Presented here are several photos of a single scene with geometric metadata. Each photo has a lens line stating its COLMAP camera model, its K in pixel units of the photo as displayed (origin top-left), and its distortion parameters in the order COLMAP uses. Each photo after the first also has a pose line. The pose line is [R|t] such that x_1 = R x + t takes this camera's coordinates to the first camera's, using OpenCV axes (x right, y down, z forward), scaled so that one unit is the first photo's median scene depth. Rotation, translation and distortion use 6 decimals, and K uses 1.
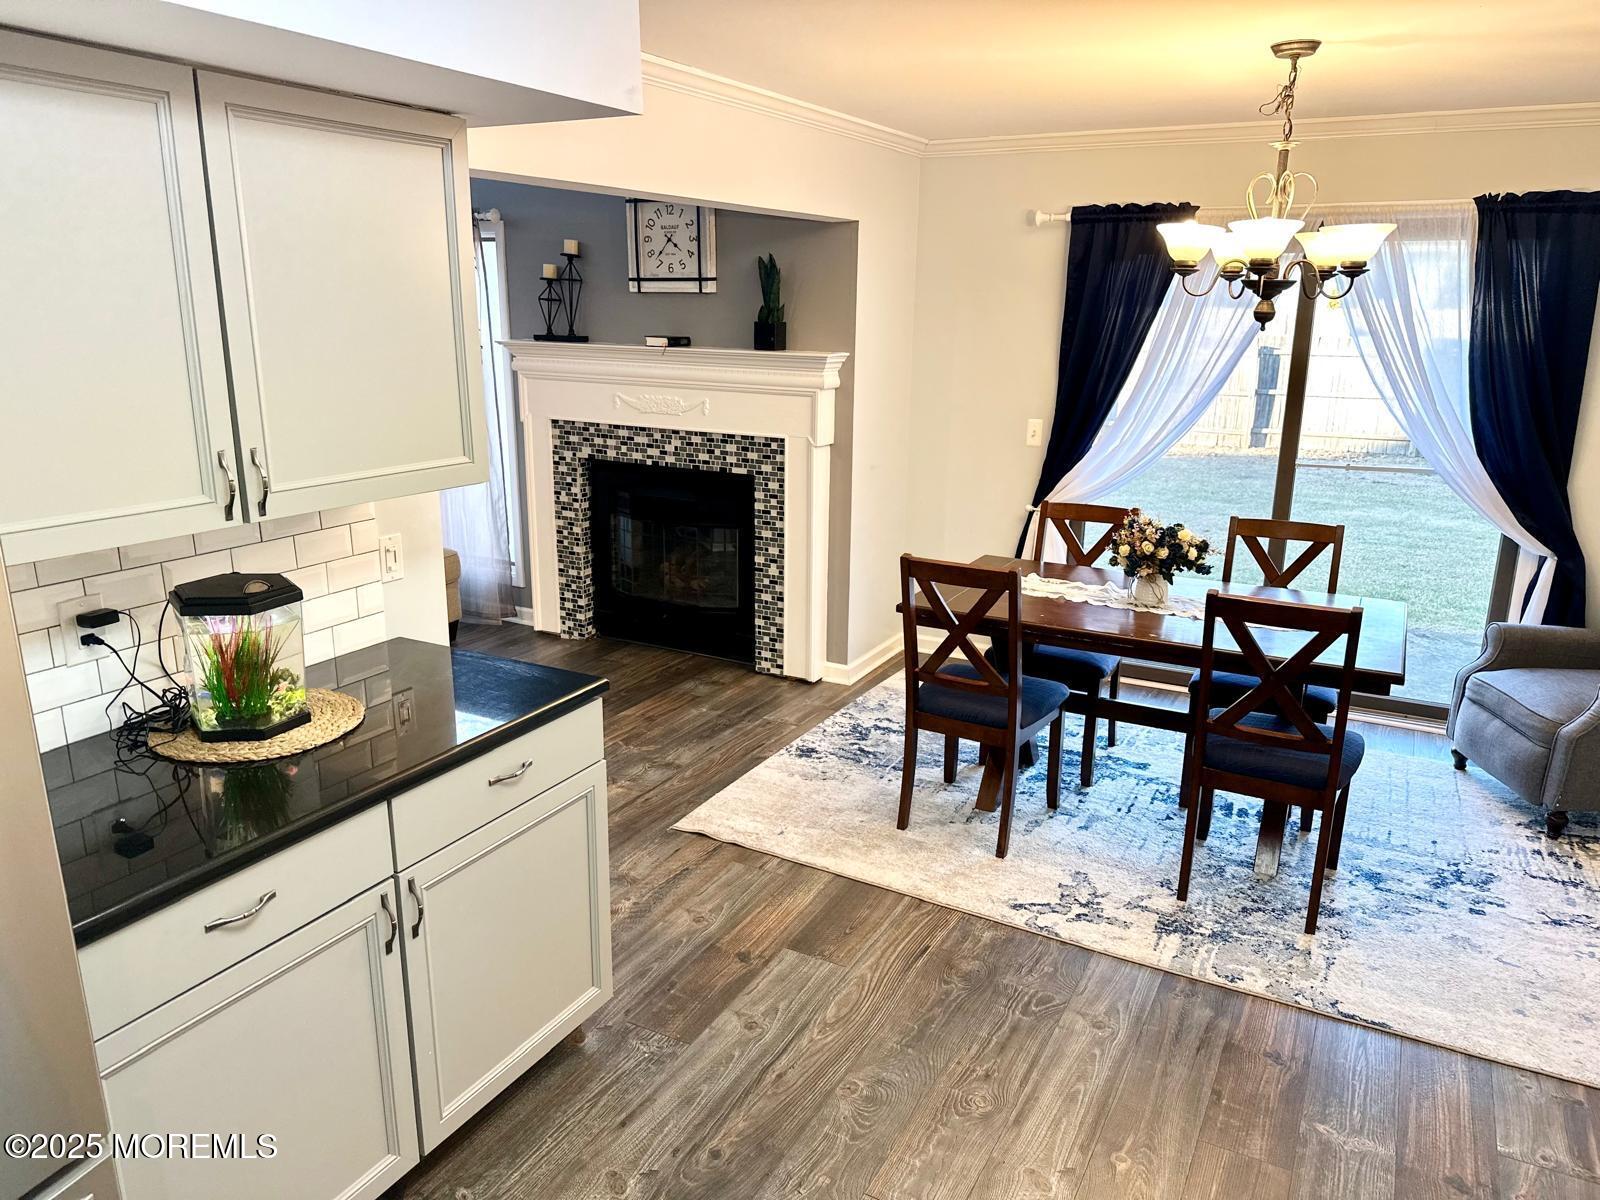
lens RADIAL K [[1131.5, 0, 800.1], [0, 1131.5, 605.1], [0, 0, 1]] dist [0.139680, -0.217689]
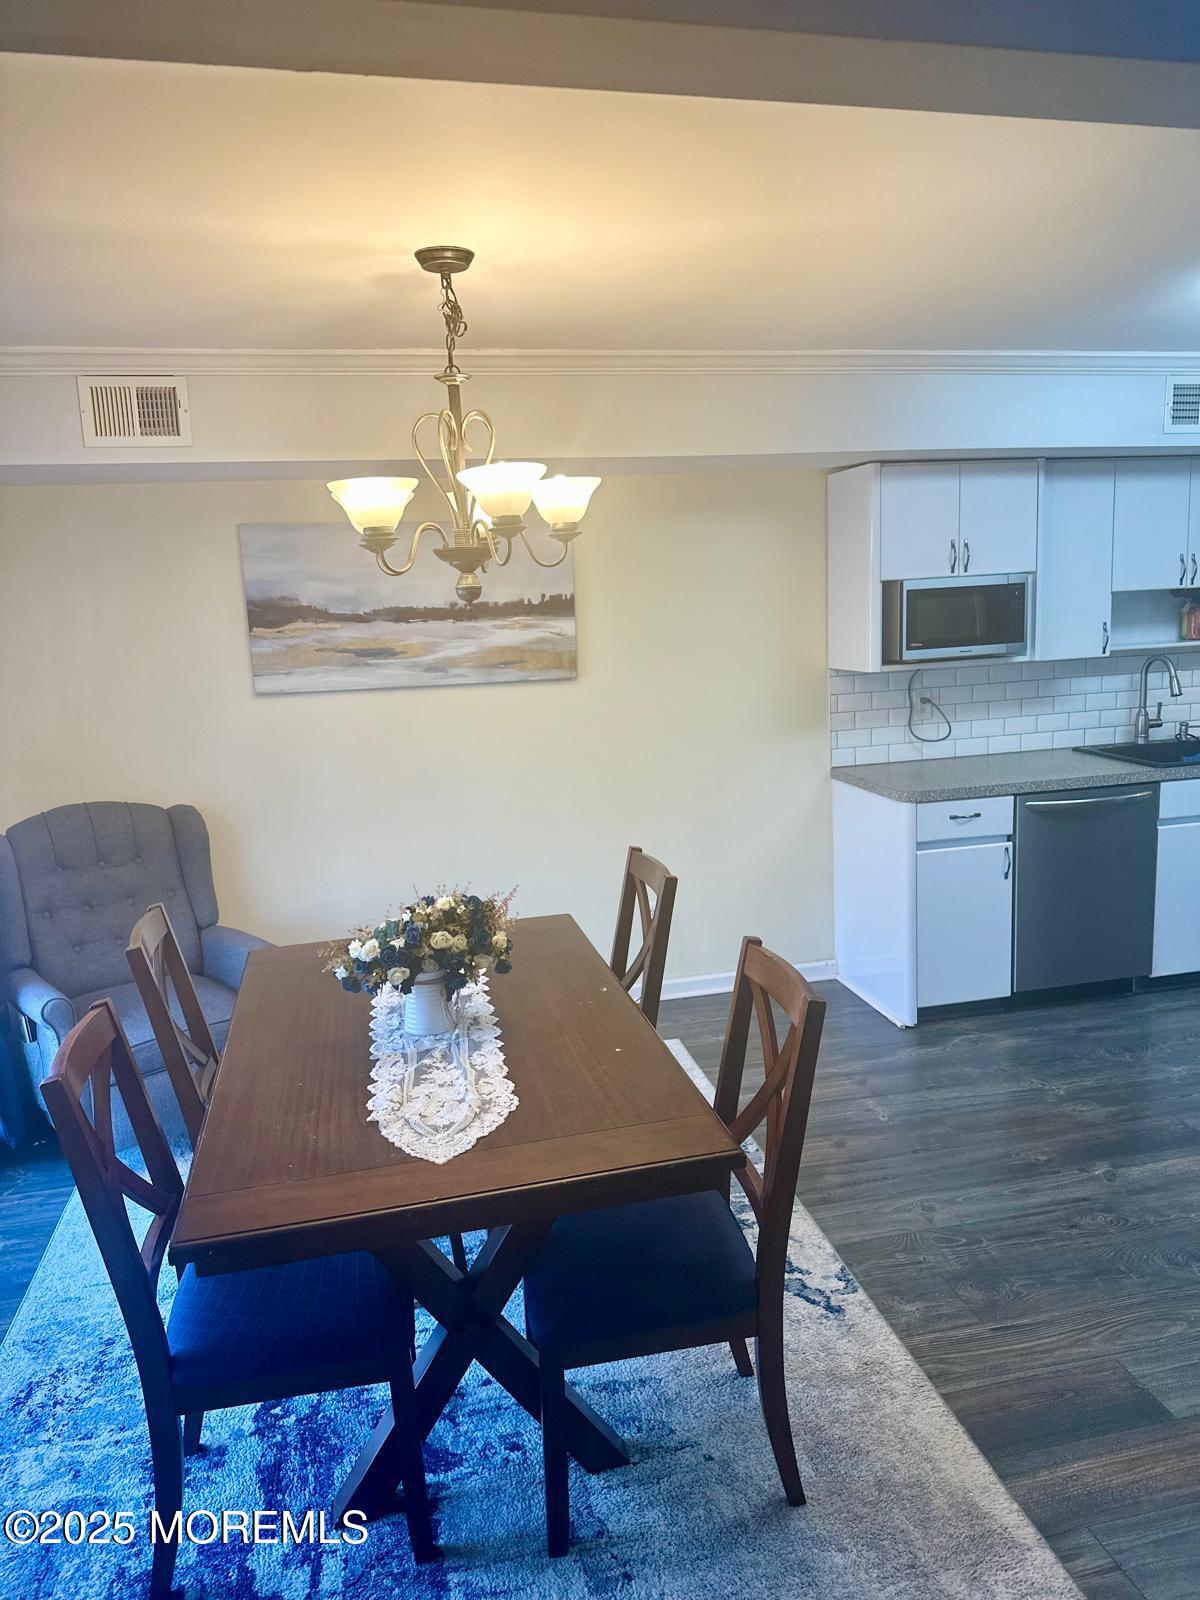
lens RADIAL K [[1120.8, 0, 624.2], [0, 1120.8, 793.1], [0, 0, 1]] dist [0.084028, -0.086505]
pose [[-0.666295, -0.111880, 0.737247, -0.271672], [0.227176, 0.911226, 0.343595, -0.390942], [-0.710240, 0.396421, -0.581729, 1.524483]]
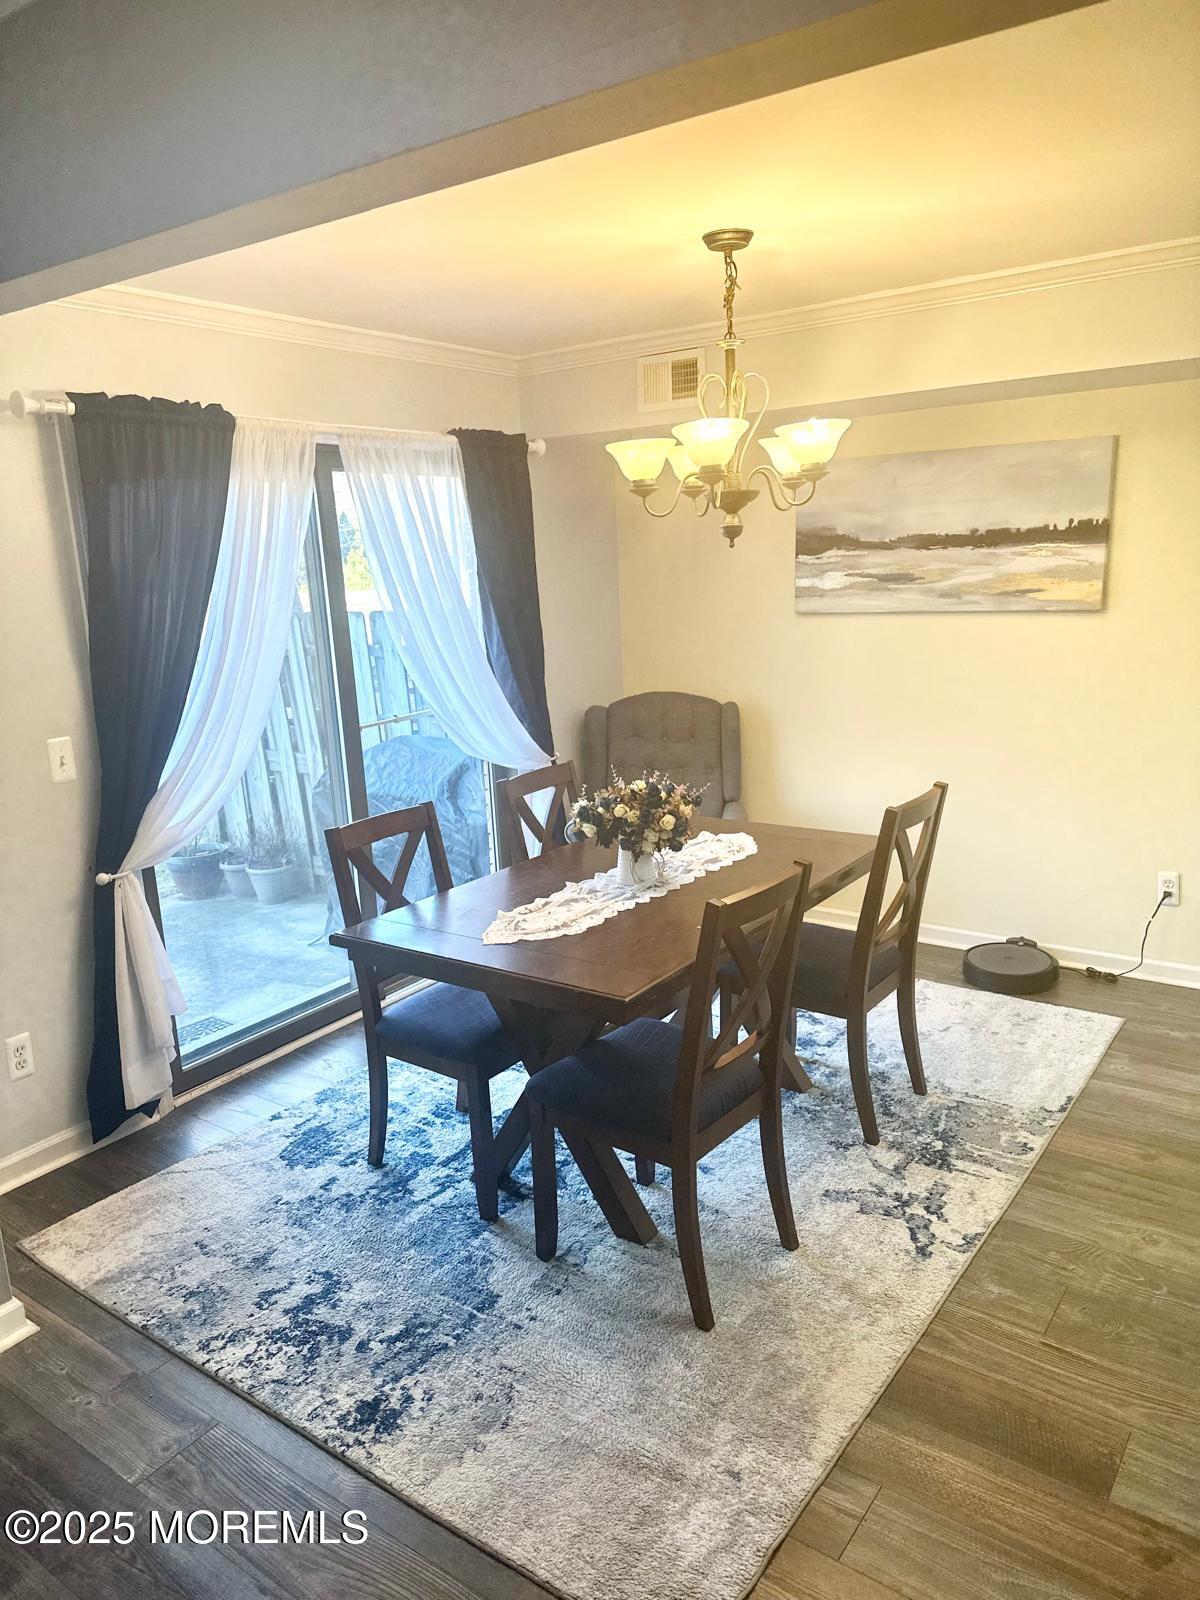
lens RADIAL K [[1126.7, 0, 600.0], [0, 1126.7, 800.0], [0, 0, 1]] dist [0.056616, -0.093455]
pose [[0.127204, -0.224335, 0.966174, -0.568675], [0.302270, 0.936521, 0.177654, -0.255783], [-0.944697, 0.269447, 0.186939, 1.053142]]
